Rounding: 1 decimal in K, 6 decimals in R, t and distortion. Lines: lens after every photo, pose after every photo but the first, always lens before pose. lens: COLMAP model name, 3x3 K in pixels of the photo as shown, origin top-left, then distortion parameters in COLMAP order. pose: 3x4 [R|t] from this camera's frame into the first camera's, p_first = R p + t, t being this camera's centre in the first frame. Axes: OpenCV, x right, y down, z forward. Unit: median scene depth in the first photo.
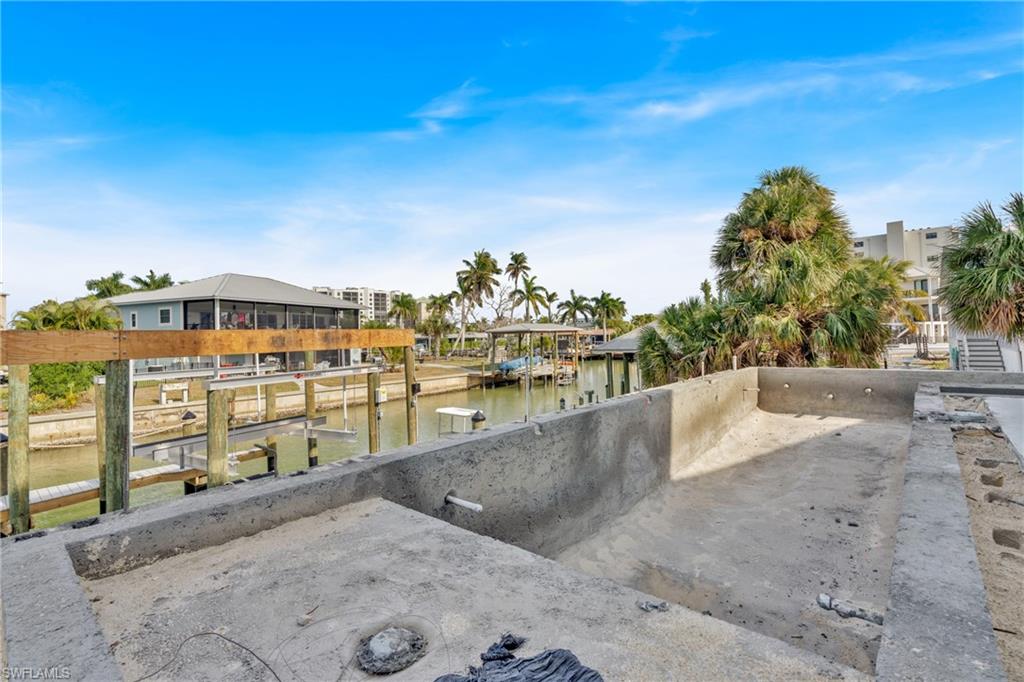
lens RADIAL K [[476.9, 0, 512.0], [0, 476.9, 341.0], [0, 0, 1]] dist [0.000153, 0.000069]
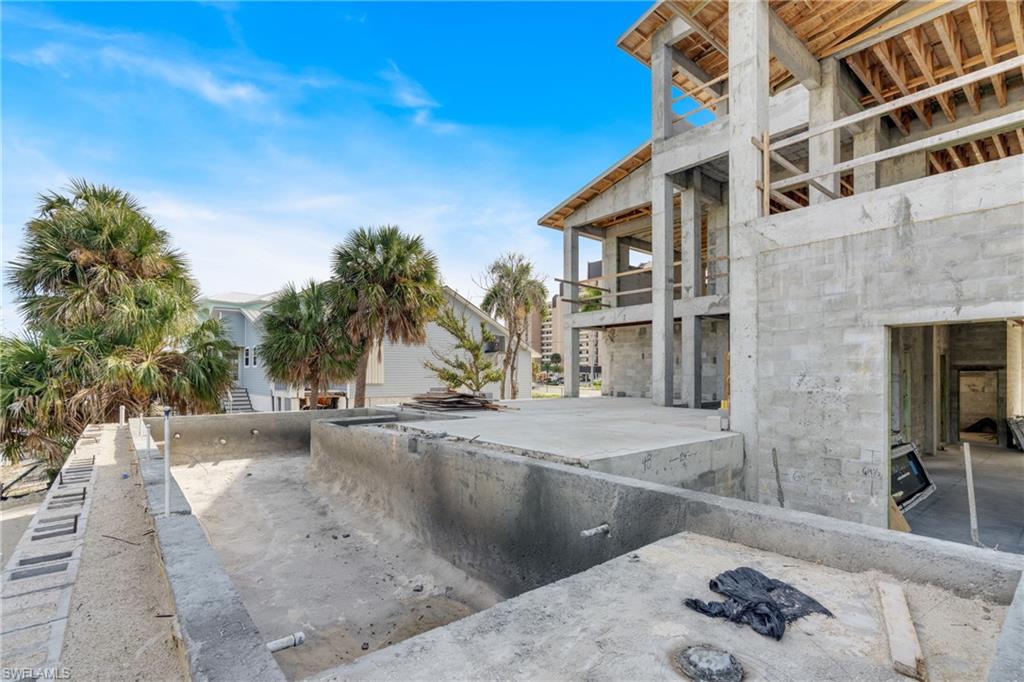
lens RADIAL K [[471.0, 0, 511.1], [0, 471.0, 388.3], [0, 0, 1]] dist [0.000087, 0.000075]
pose [[0.155464, 0.000485, 0.987841, -0.250451], [0.002479, 0.999997, -0.000881, 0.003719], [-0.987838, 0.002586, 0.155462, 0.232320]]
